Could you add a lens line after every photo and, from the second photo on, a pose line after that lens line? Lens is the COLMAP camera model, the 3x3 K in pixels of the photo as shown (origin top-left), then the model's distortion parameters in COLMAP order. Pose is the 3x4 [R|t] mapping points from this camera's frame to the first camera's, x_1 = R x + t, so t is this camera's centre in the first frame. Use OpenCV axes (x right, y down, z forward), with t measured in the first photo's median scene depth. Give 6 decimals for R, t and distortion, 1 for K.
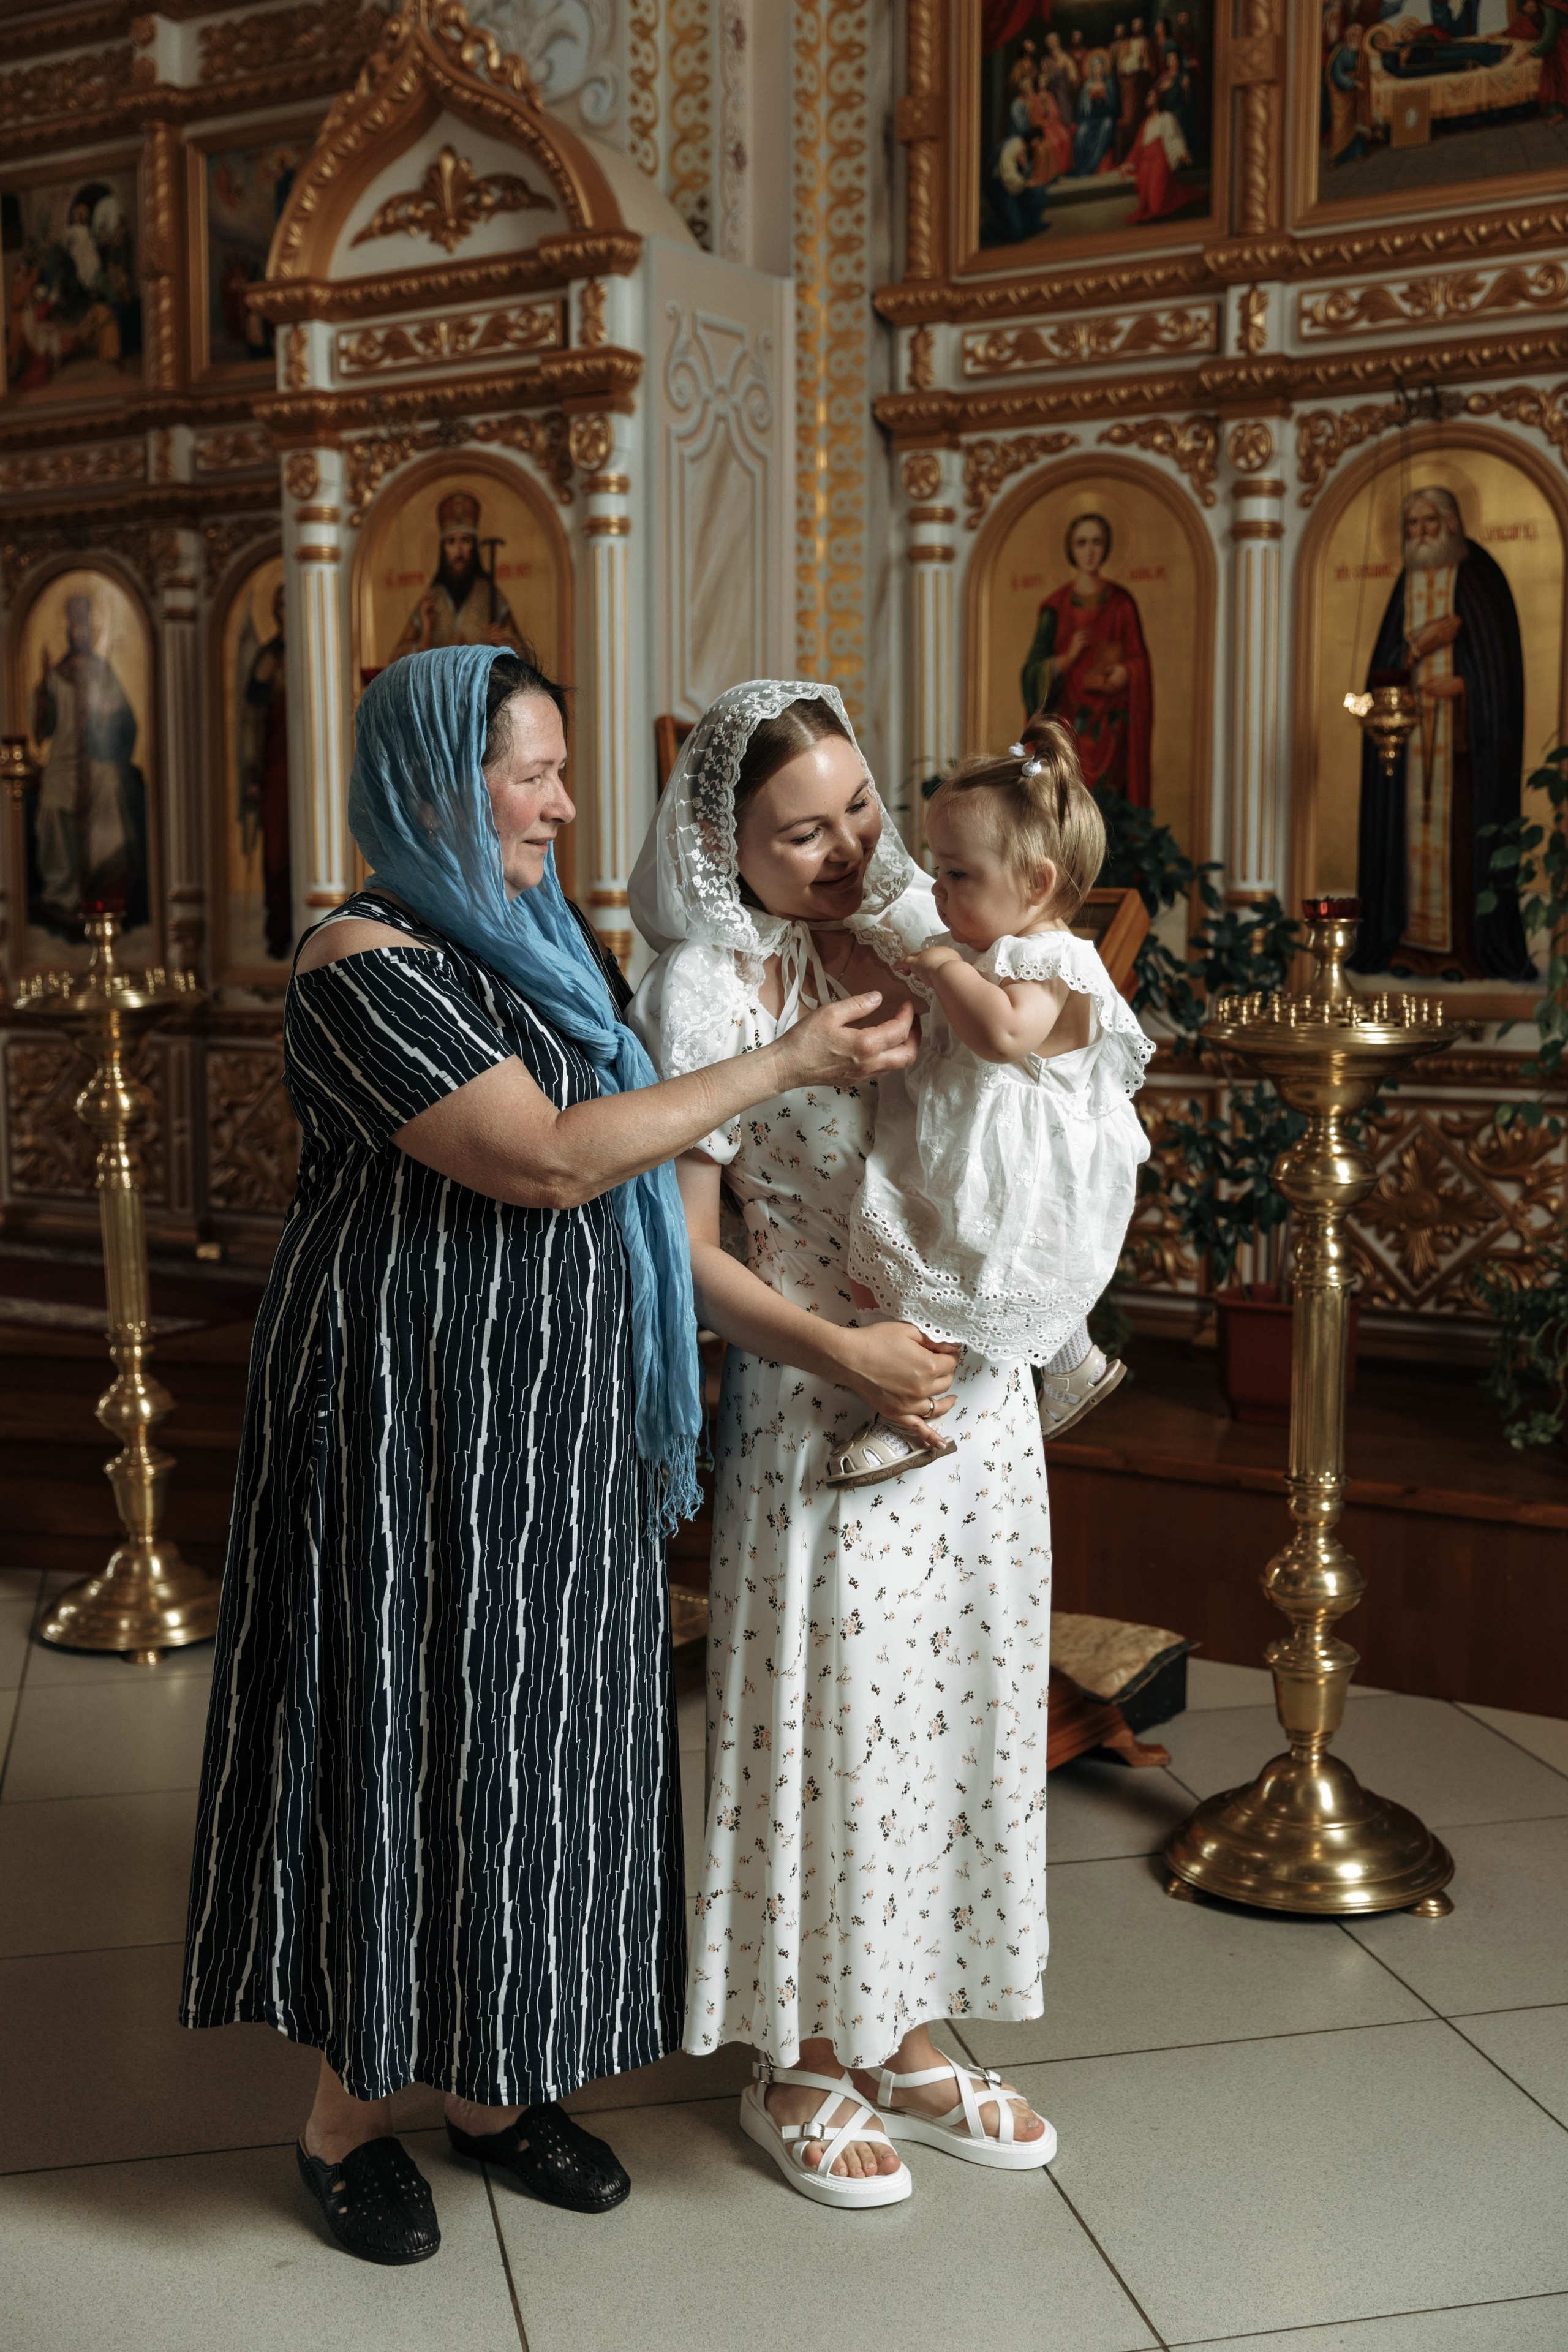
lens RADIAL K [[2559.2, 0, 781.4], [0, 2559.2, 1173.6], [0, 0, 1]] dist [0.007483, 0.000000]
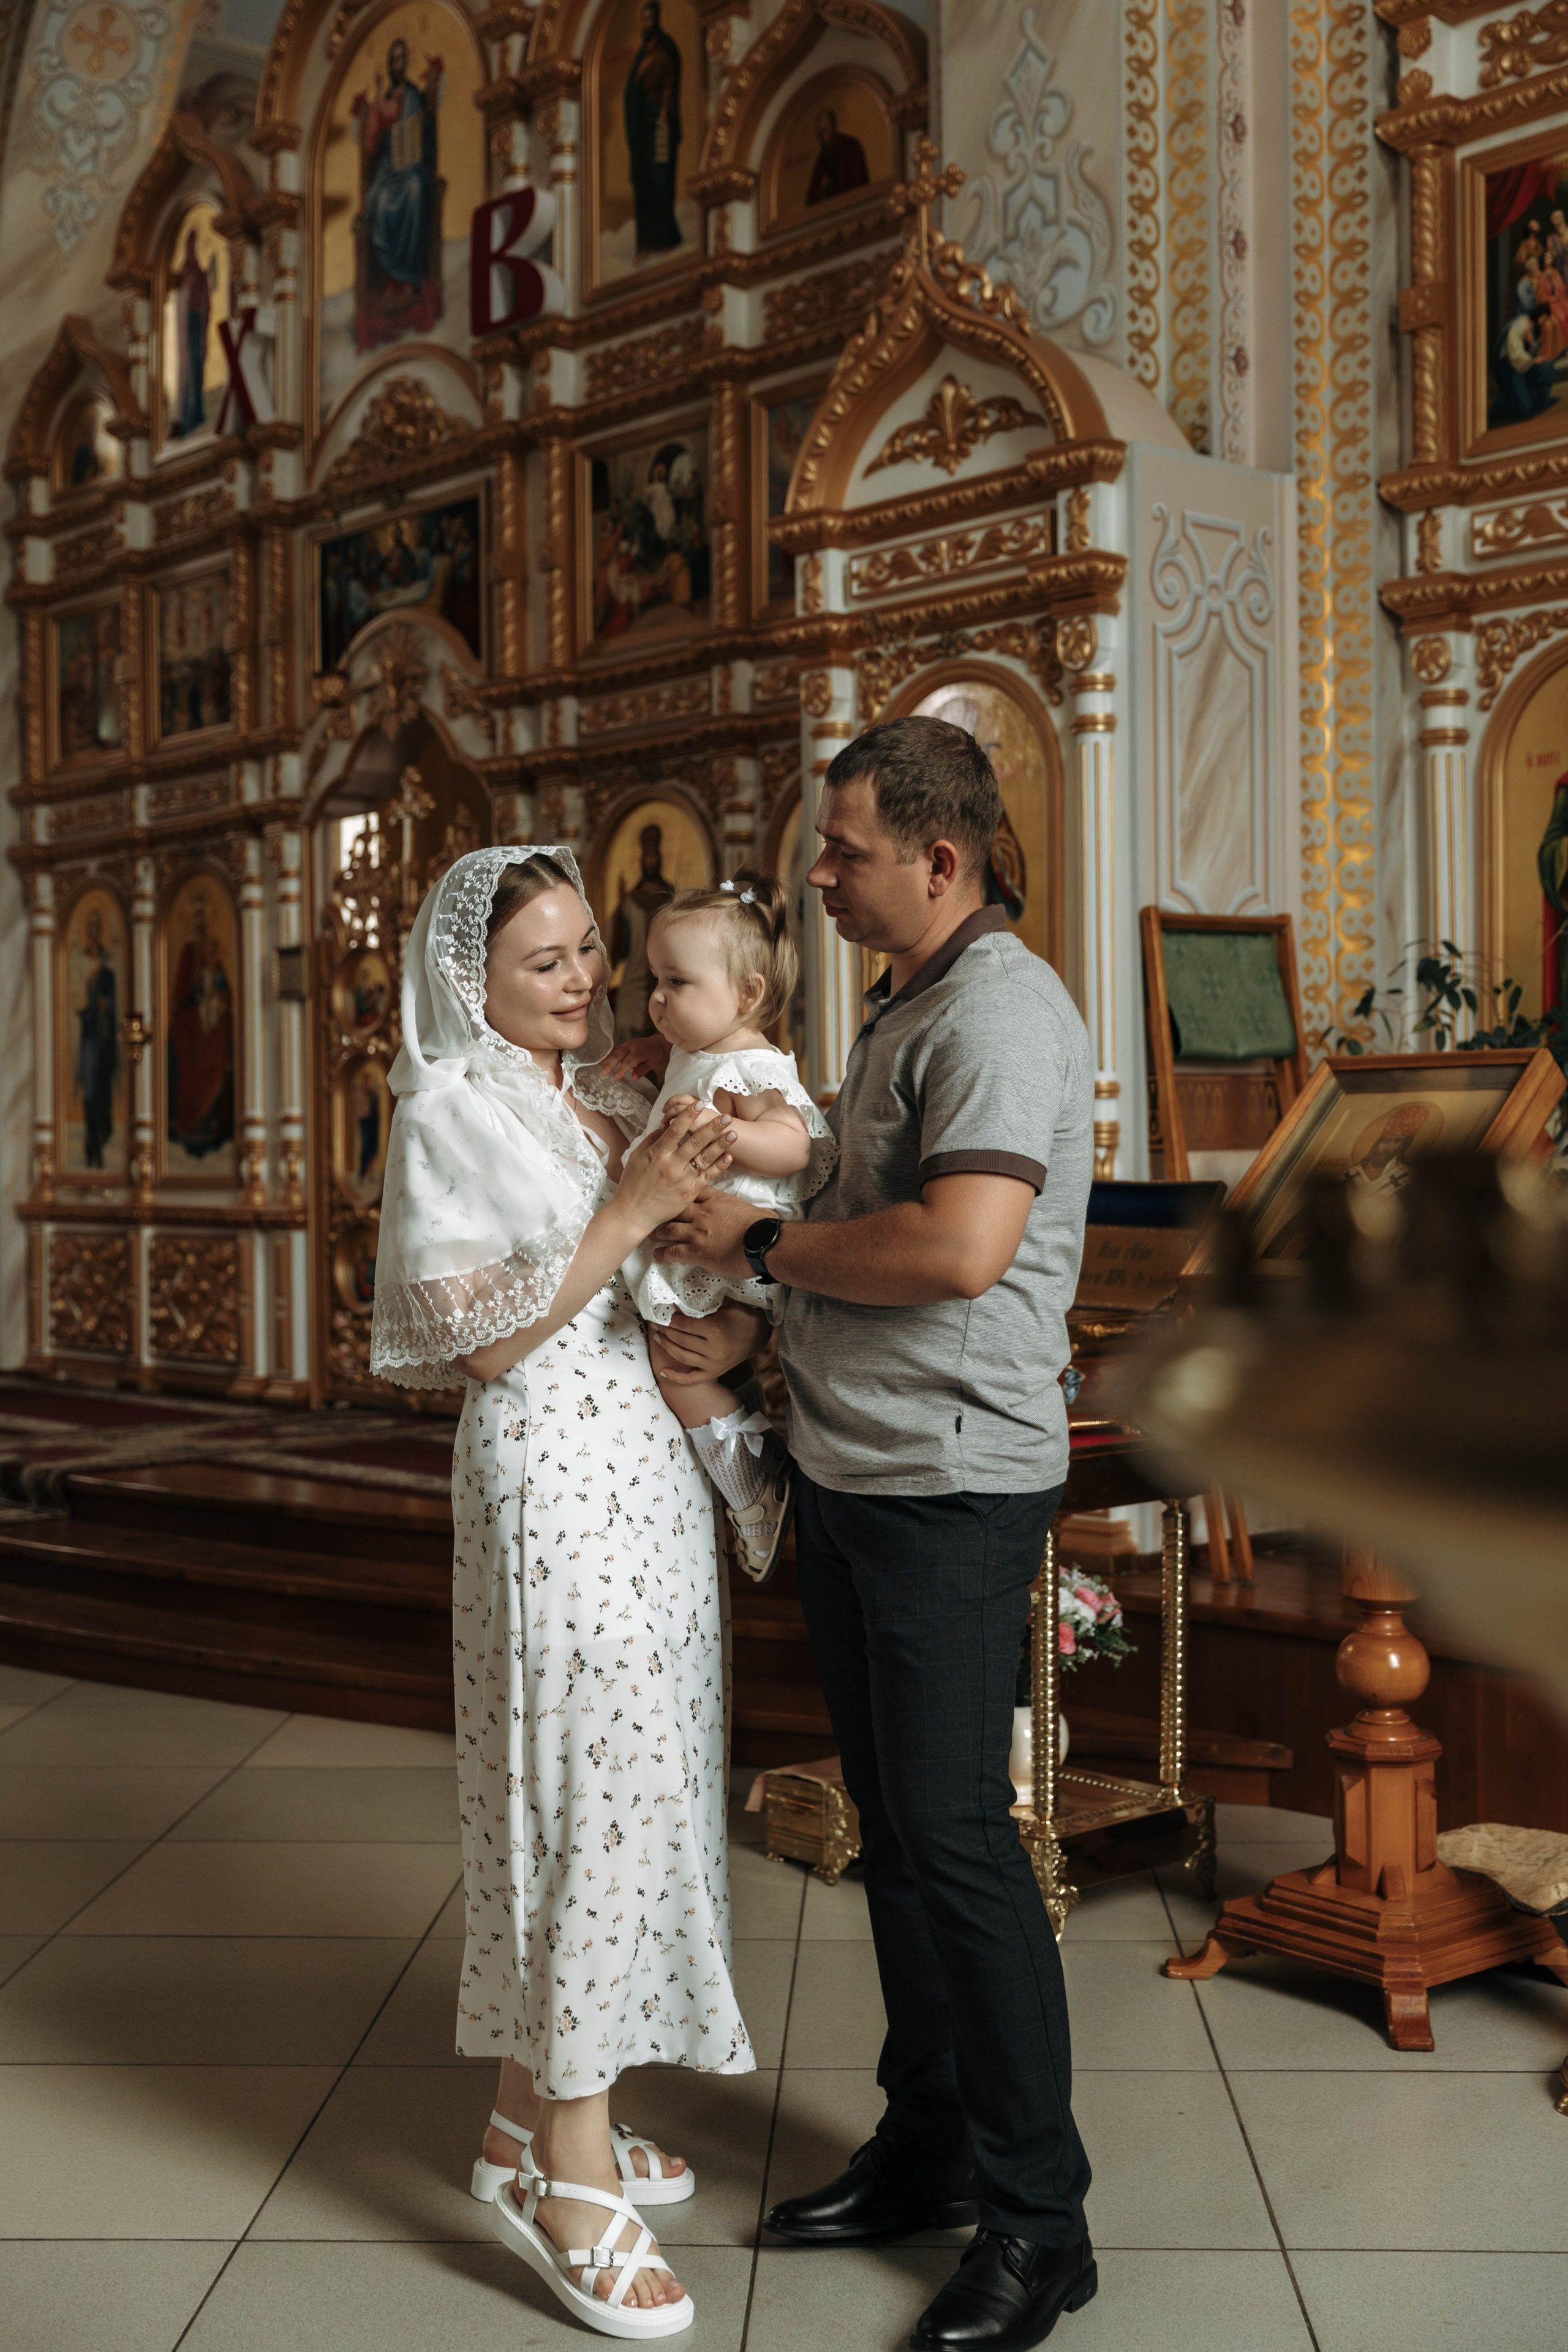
lens RADIAL K [[2676.5, 0, 779.7], [0, 2676.5, 1169.5], [0, 0, 1]] dist [0.005237, 0.000000]
pose [[0.962717, -0.007992, -0.270392, 0.095041], [-0.019233, 0.995012, -0.097886, 0.027576], [0.269825, 0.099437, 0.957761, -0.028163]]
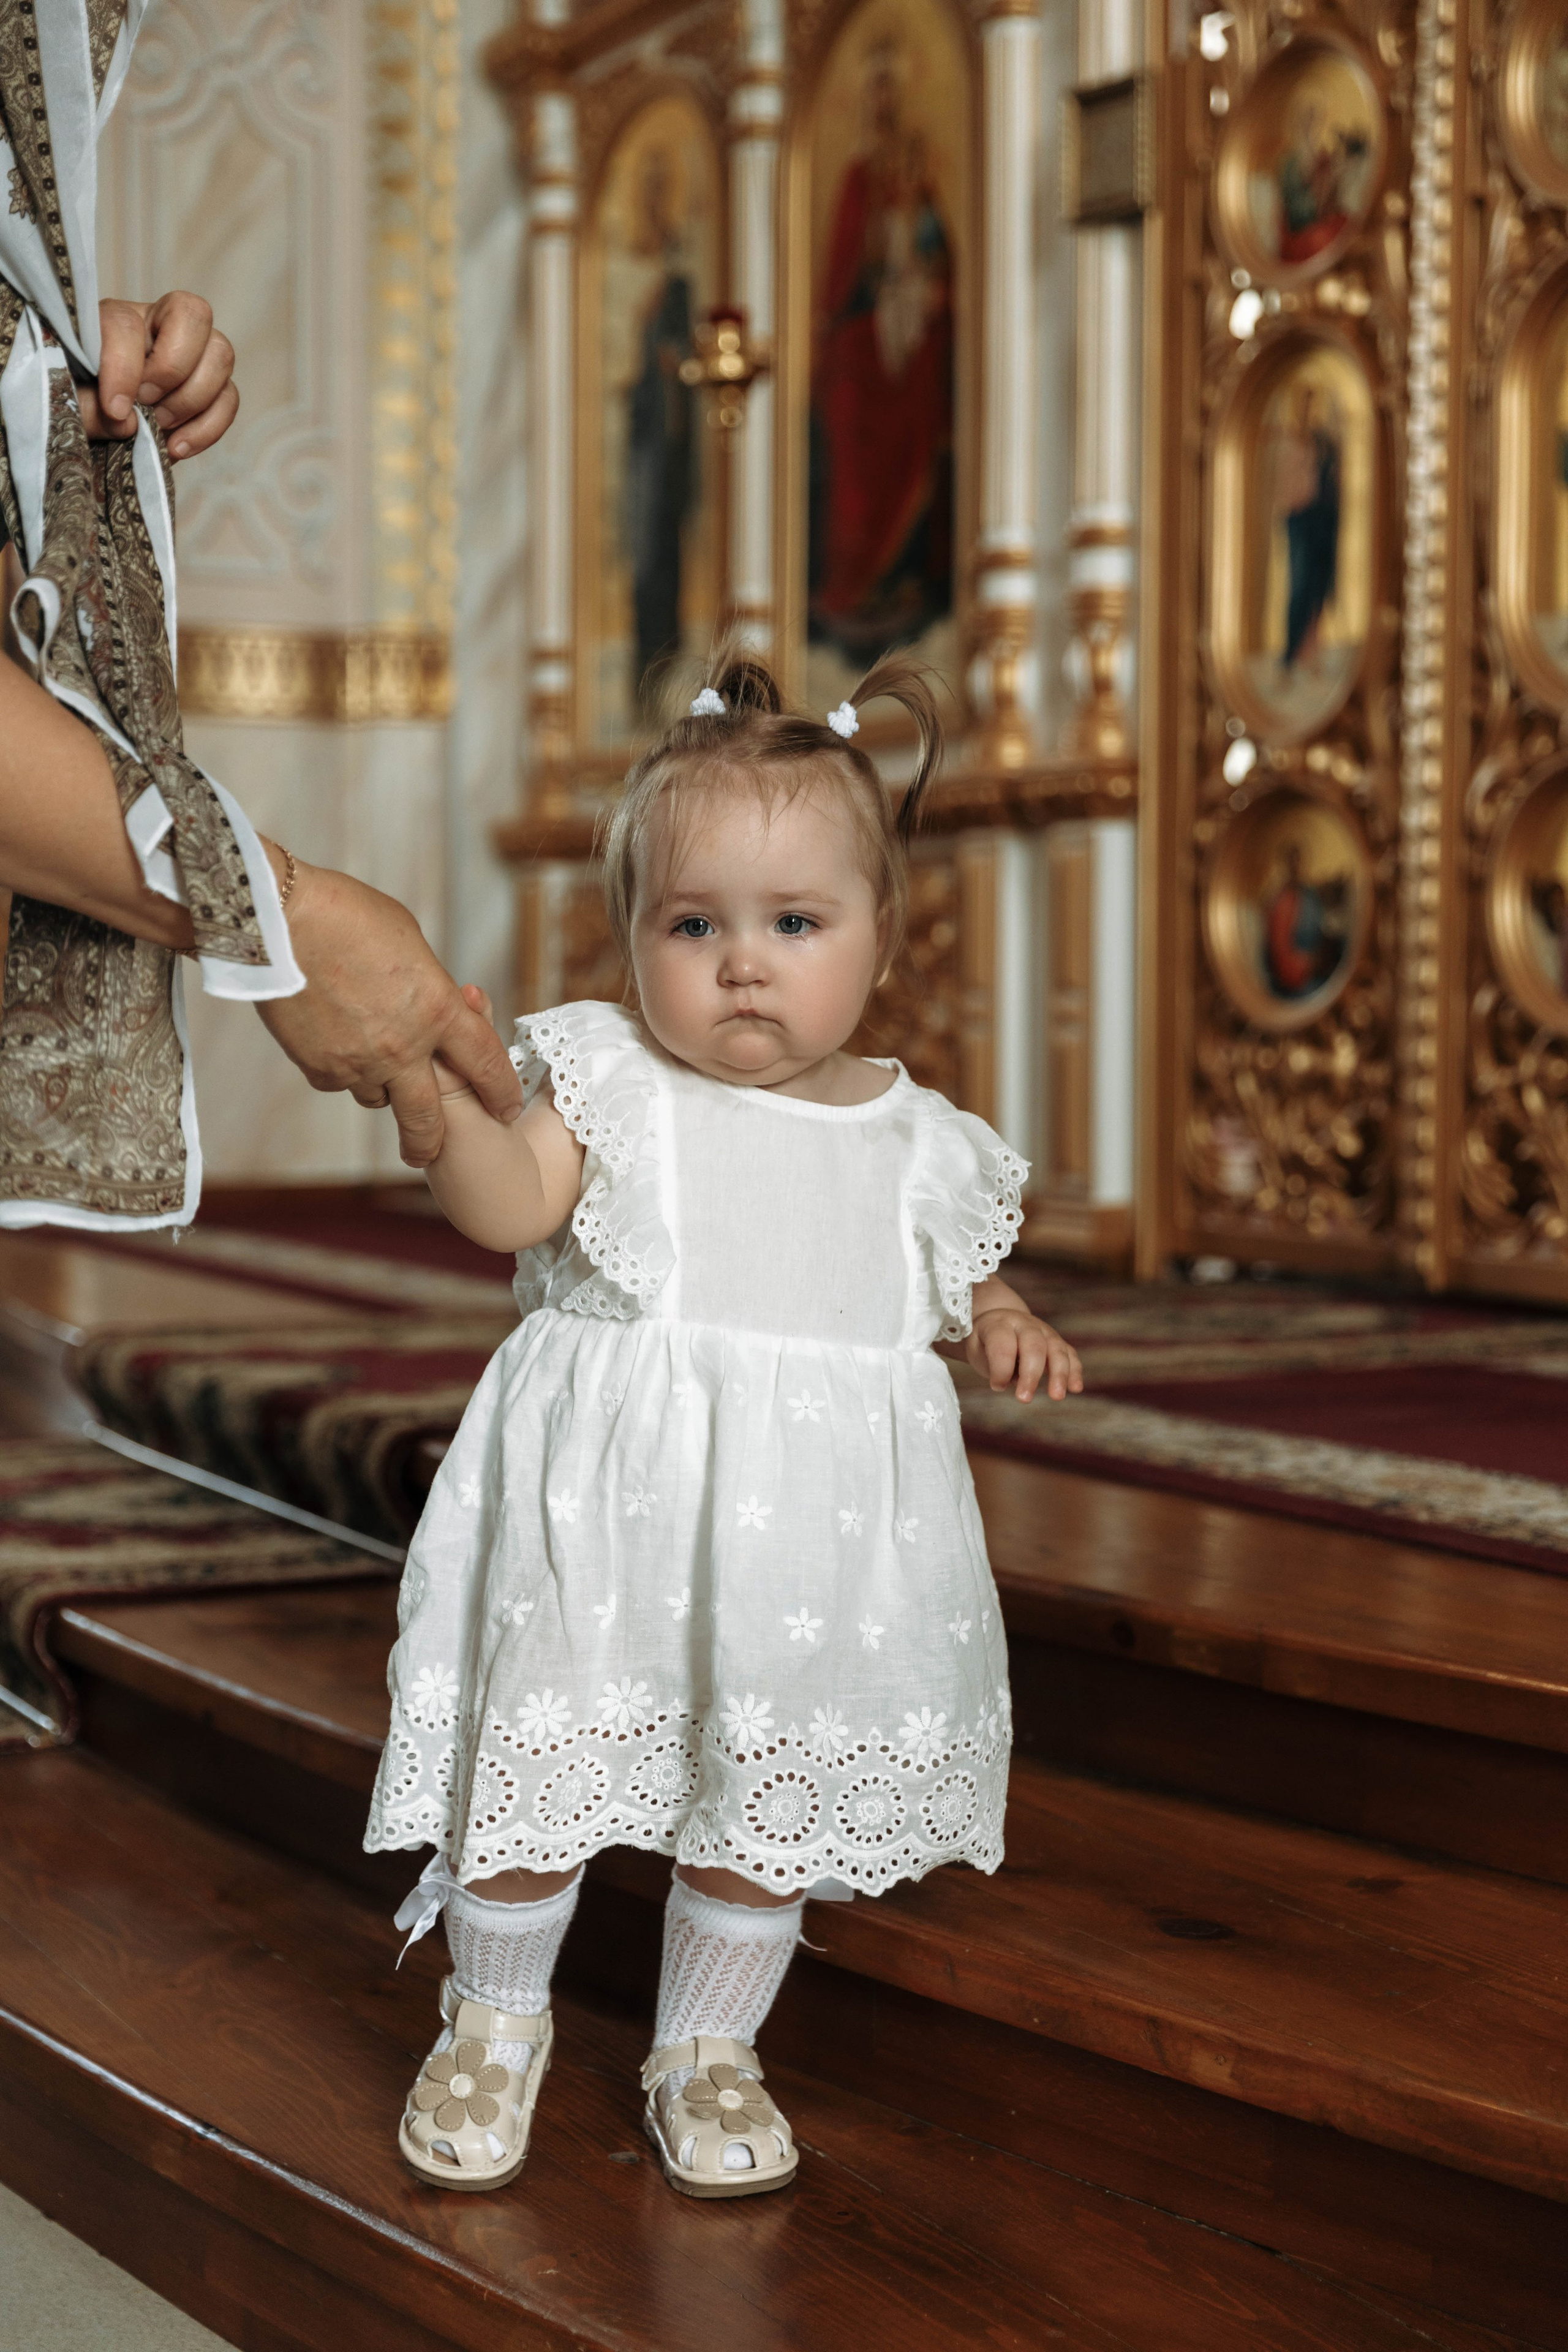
lens RADIAL K [[3576.1, 0, 784.8], [0, 3576.1, 1174.8], [0, 0, 1]] dist [-0.171936, 0.000000]
pose [[0.868552, 0.032346, -0.494541, -0.237627], [-0.059694, 0.997431, -0.039603, 0.032489], [0.491990, 0.063918, 0.868251, 0.617326]]
